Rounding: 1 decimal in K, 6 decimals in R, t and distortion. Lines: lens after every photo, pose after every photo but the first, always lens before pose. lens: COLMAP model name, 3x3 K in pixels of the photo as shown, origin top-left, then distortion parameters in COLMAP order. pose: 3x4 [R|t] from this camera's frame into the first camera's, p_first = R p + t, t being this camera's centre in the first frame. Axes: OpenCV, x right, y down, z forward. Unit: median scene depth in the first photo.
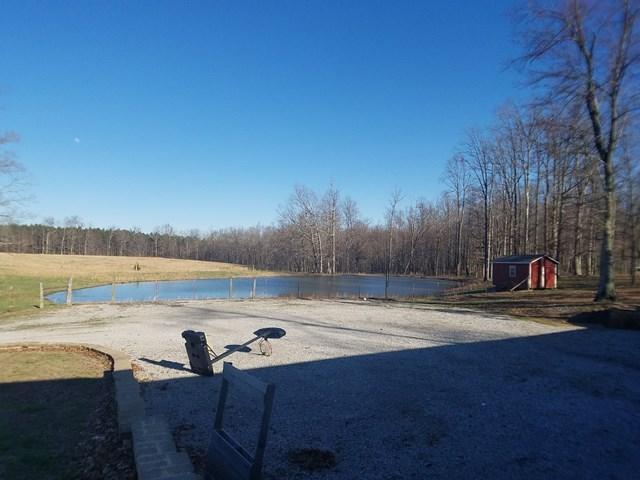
lens RADIAL K [[449.2, 0, 320.4], [0, 449.2, 252.9], [0, 0, 1]] dist [-0.031425, -0.002999]
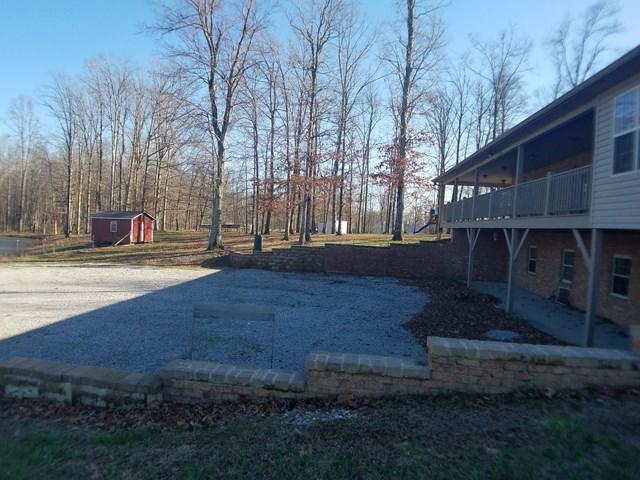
lens RADIAL K [[449.2, 0, 320.4], [0, 449.2, 252.9], [0, 0, 1]] dist [-0.031425, -0.002999]
pose [[0.551734, -0.047690, 0.832656, -0.177851], [-0.033562, 0.996286, 0.079300, 0.003757], [-0.833345, -0.071699, 0.548084, 0.028287]]
